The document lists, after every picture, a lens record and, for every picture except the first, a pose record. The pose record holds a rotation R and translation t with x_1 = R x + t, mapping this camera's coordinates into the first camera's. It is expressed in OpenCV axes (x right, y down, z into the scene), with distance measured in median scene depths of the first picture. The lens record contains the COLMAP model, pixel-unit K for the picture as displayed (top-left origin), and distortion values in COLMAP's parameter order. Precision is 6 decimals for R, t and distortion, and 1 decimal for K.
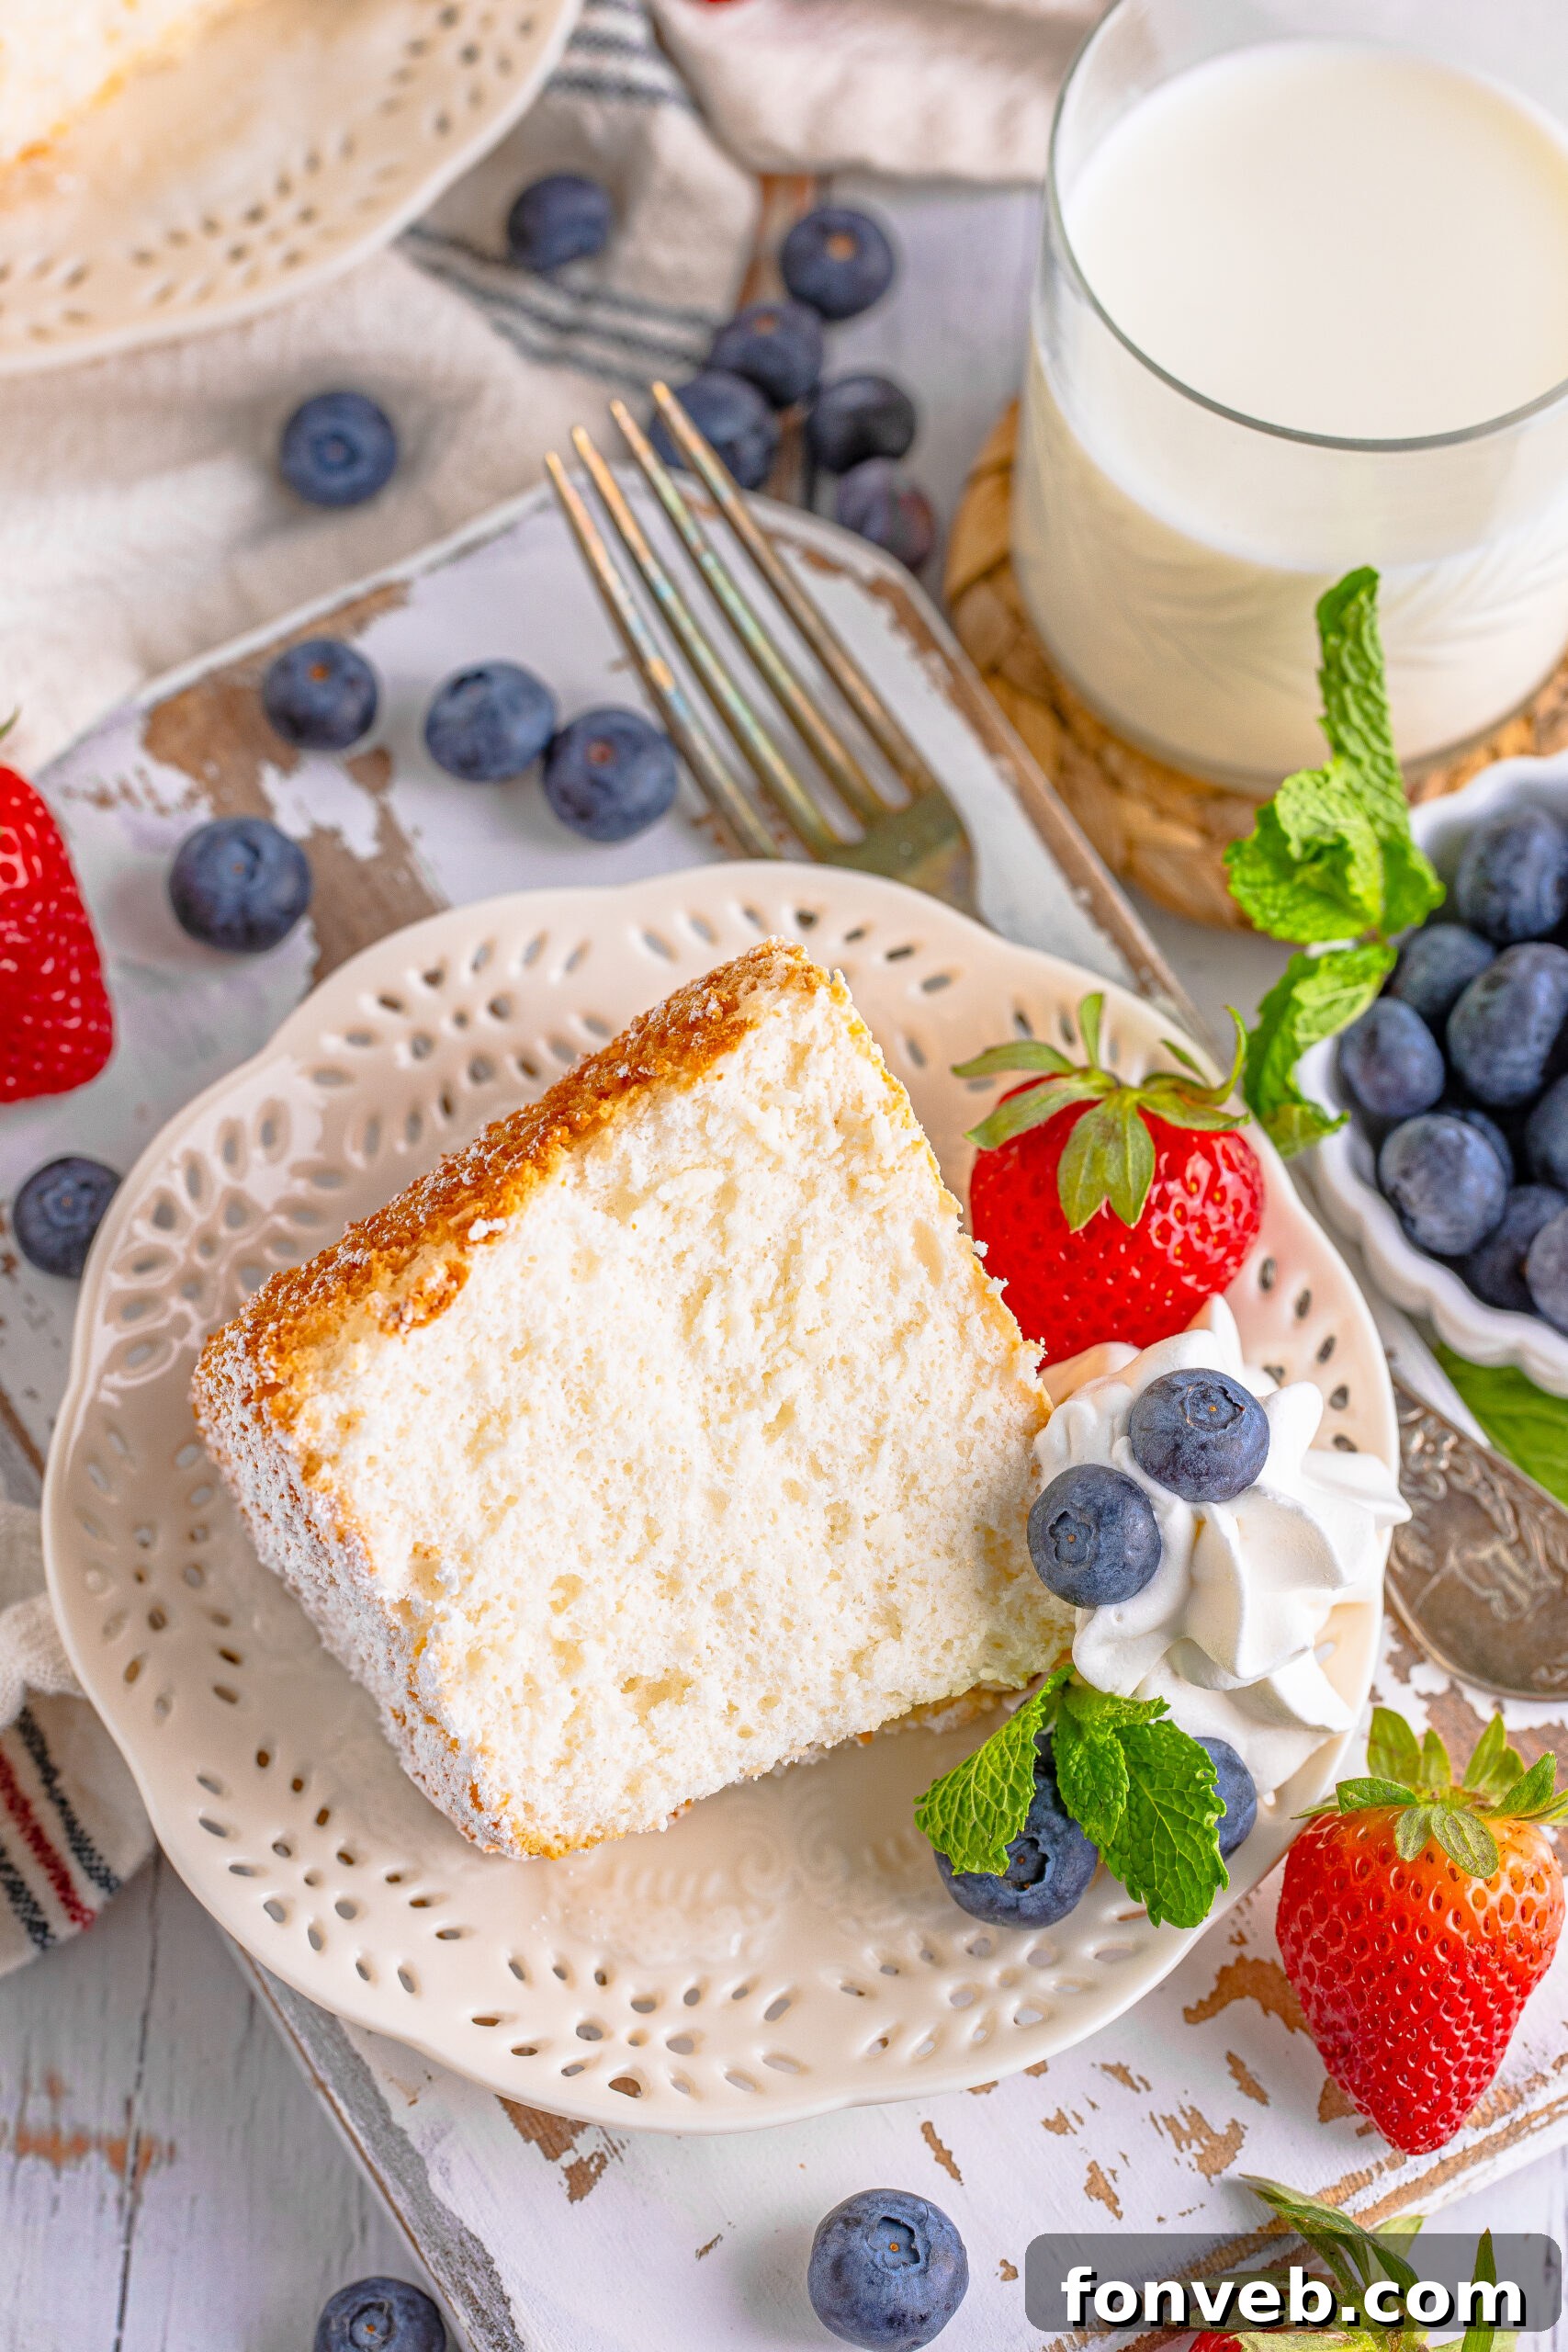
lens RADIAL K [[7446.2, 0, 783.1], [0, 7446.2, 1179.6], [0, 0, 1]] dist [0.016783, 0.000000]
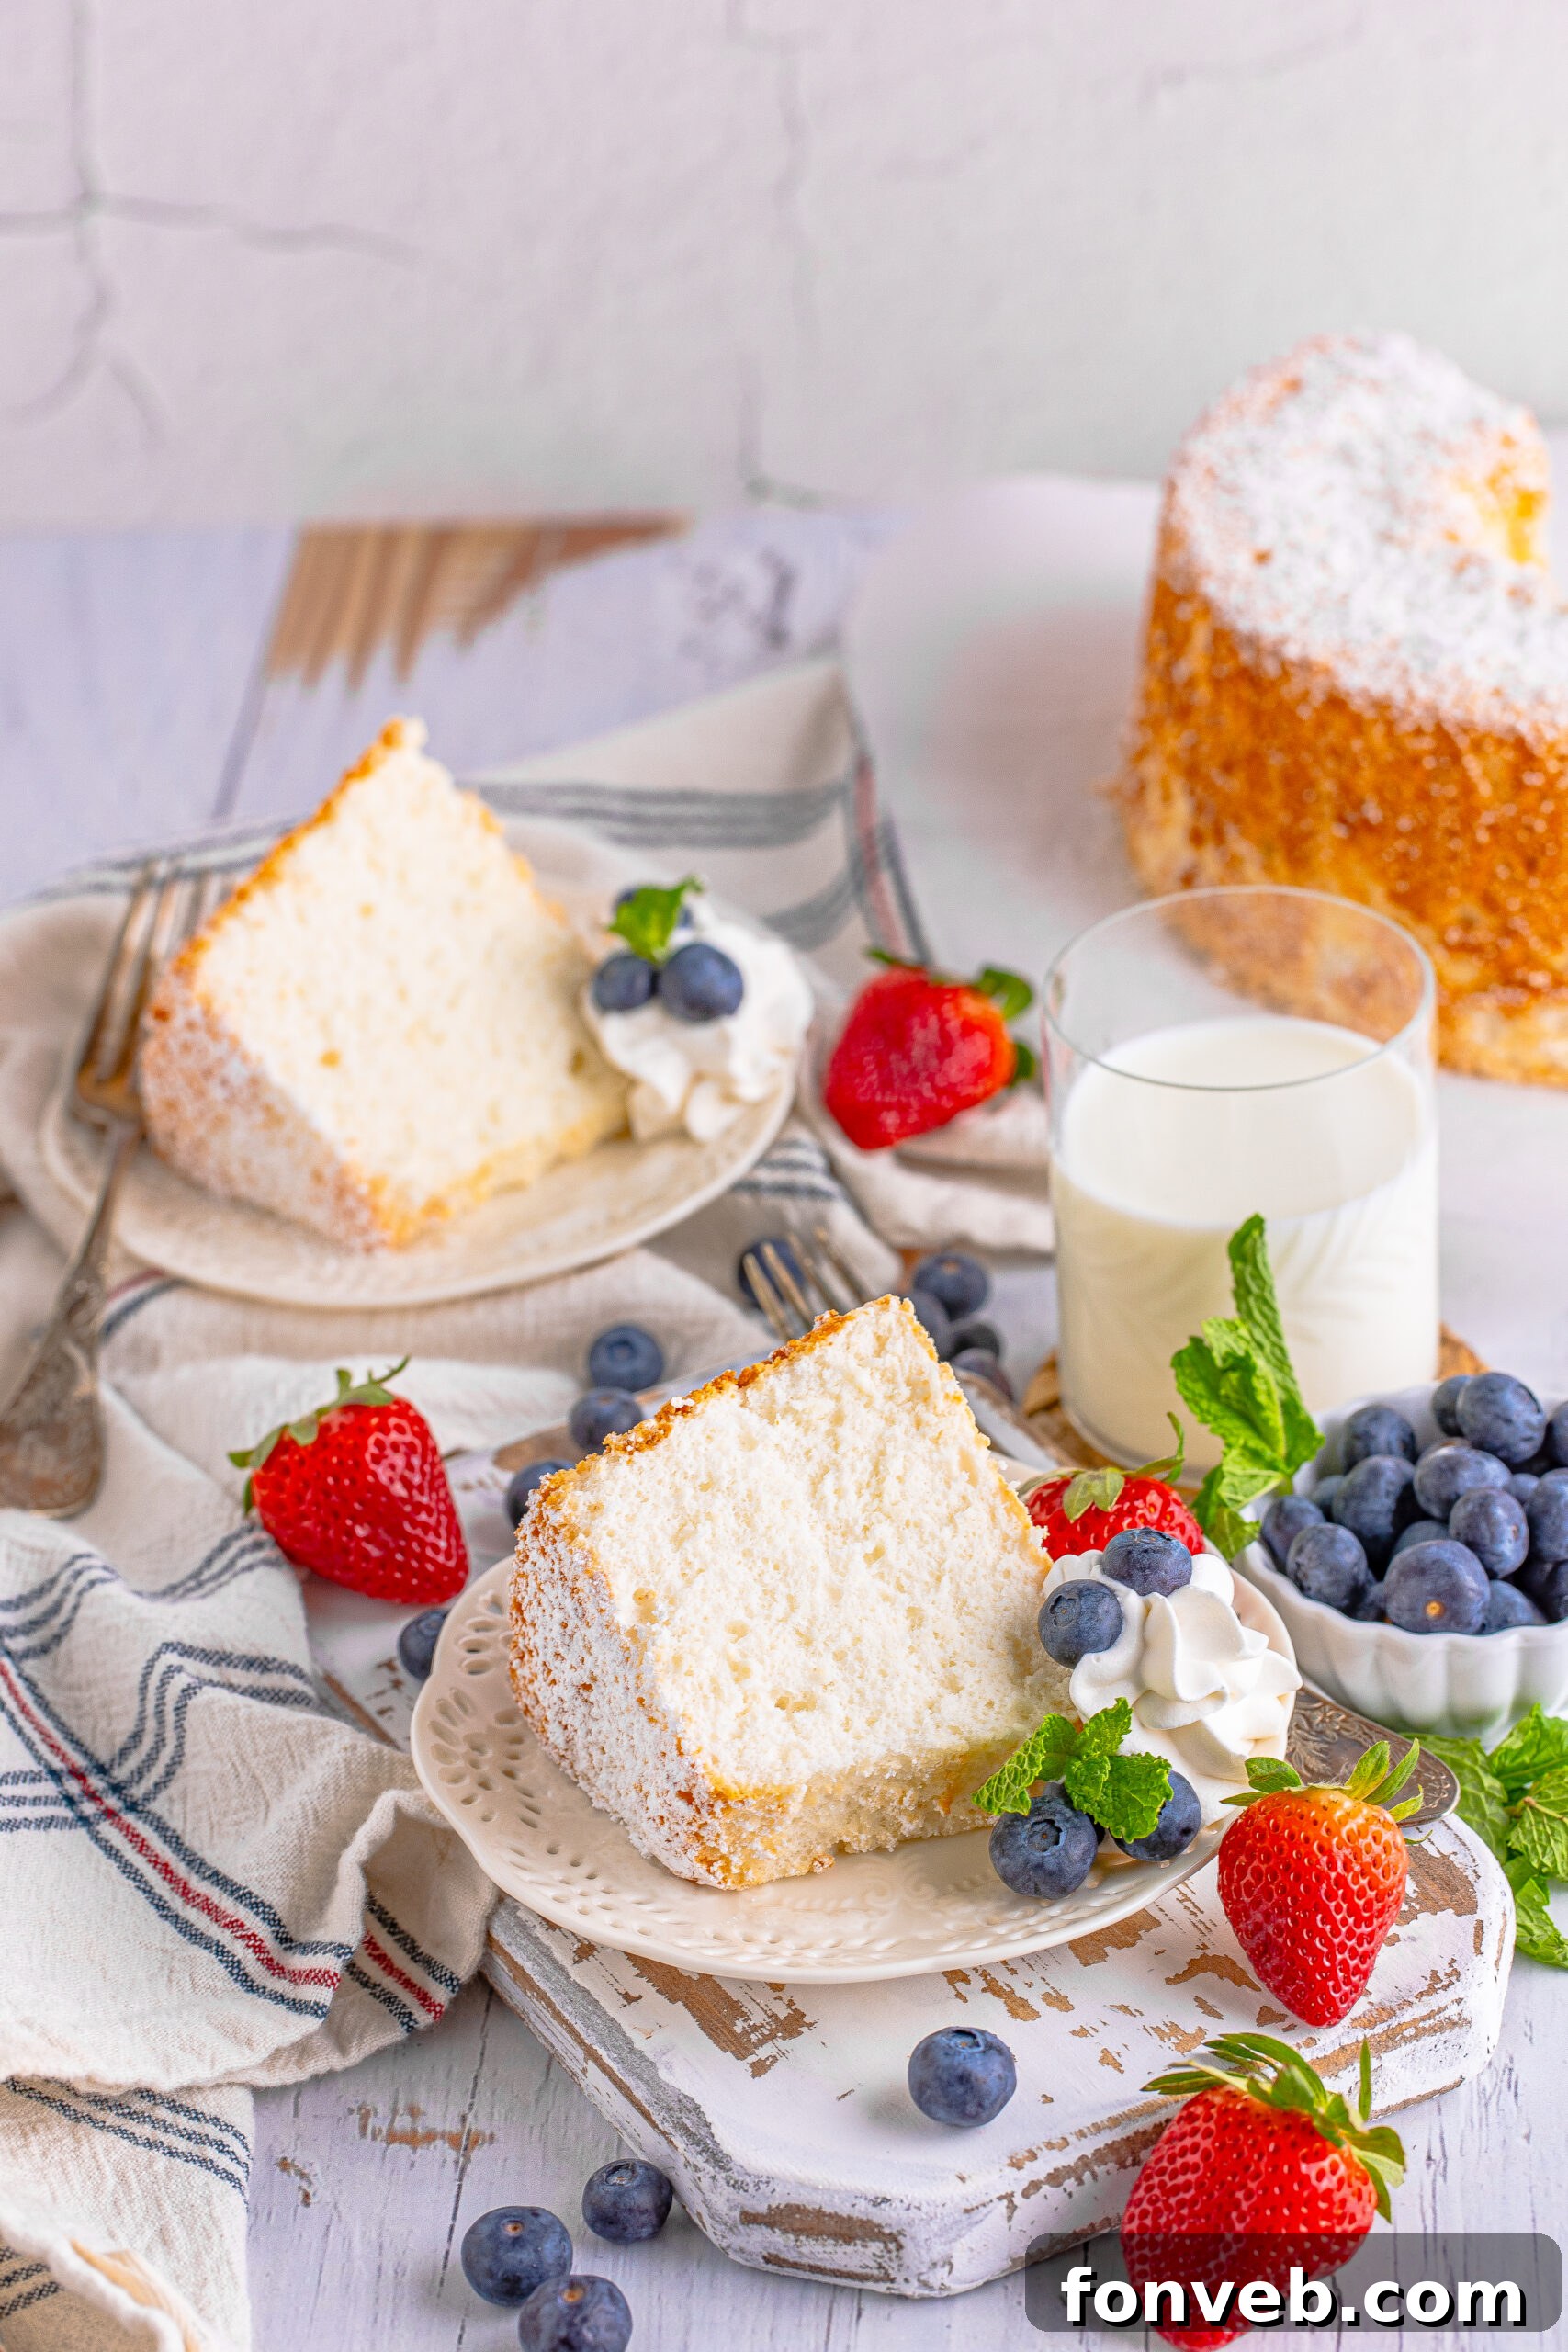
lens RADIAL K [[7446.2, 0, 675.2], [0, 7446.2, 1074.4], [0, 0, 1]] dist [0.016783, 0.000000]
pose [[0.995446, -0.055339, -0.077617, 0.084334], [0.001442, 0.822890, -0.568199, 0.834017], [0.095313, 0.565499, 0.819223, -0.341517]]
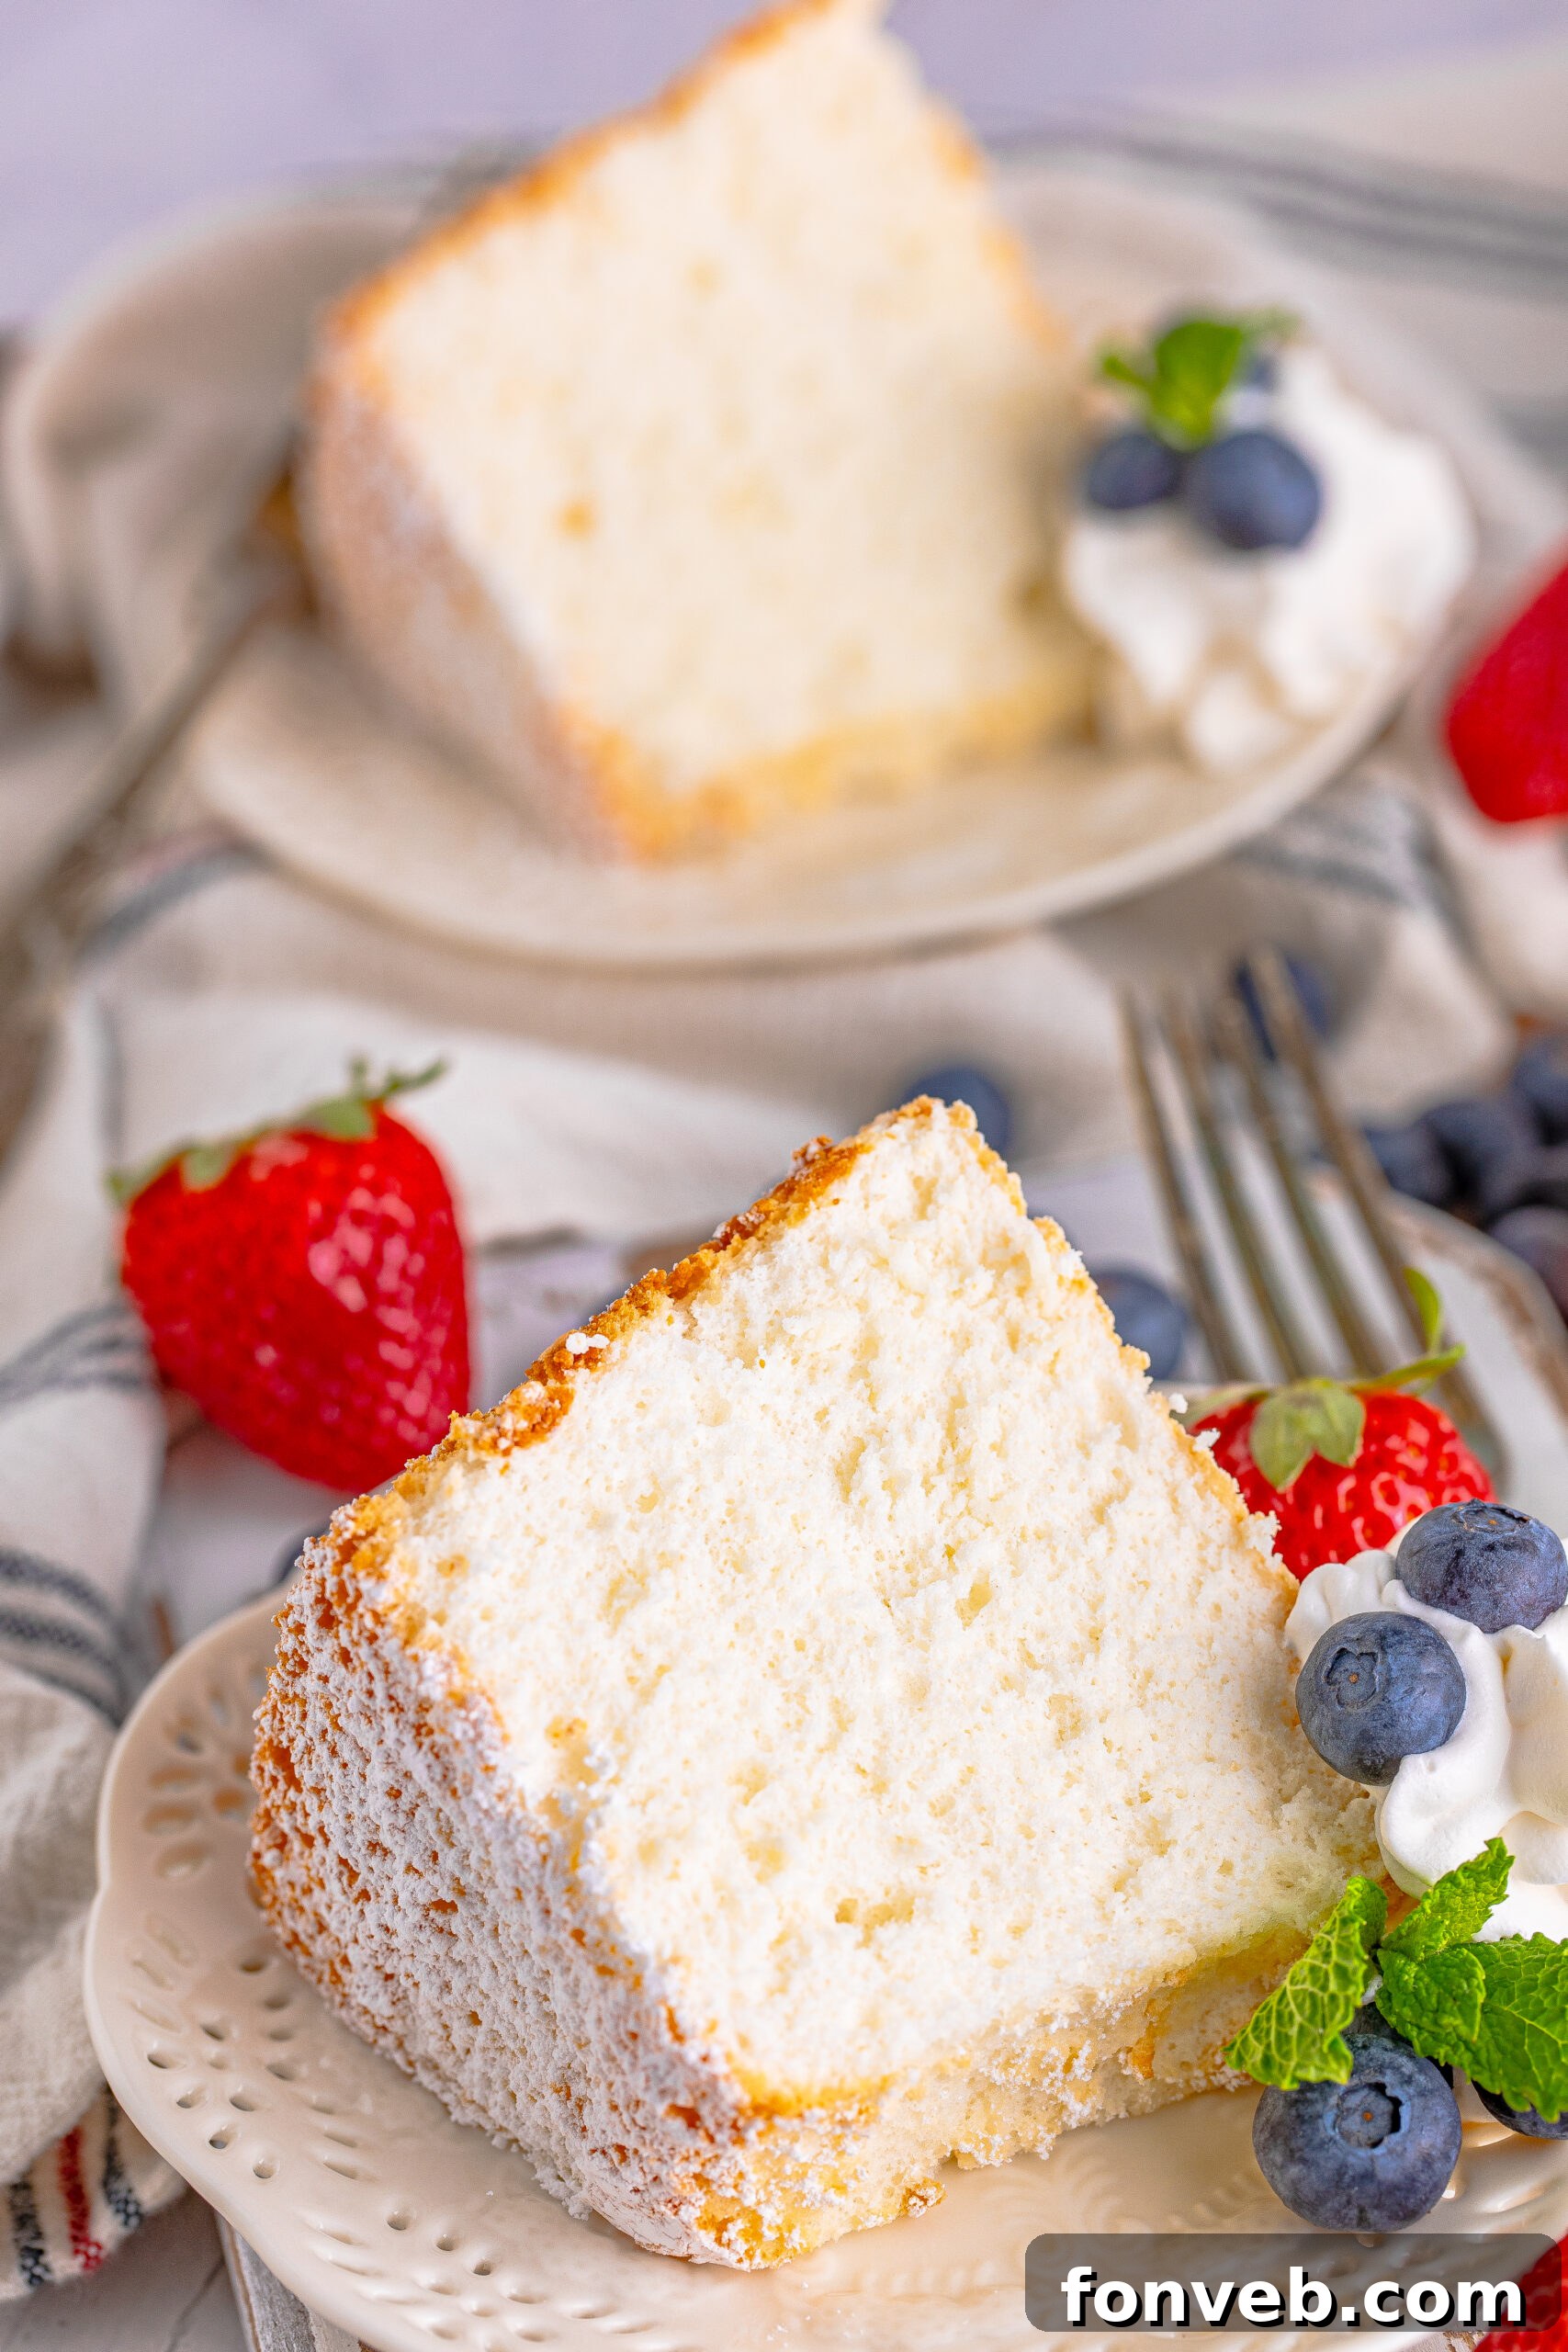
lens RADIAL K [[7921.2, 0, 790.4], [0, 7921.2, 1173.0], [0, 0, 1]] dist [-0.078395, 0.000000]
pose [[0.987782, -0.135392, 0.077171, -0.080371], [0.155803, 0.847058, -0.508152, 0.427136], [0.003432, 0.513967, 0.857803, 0.232131]]
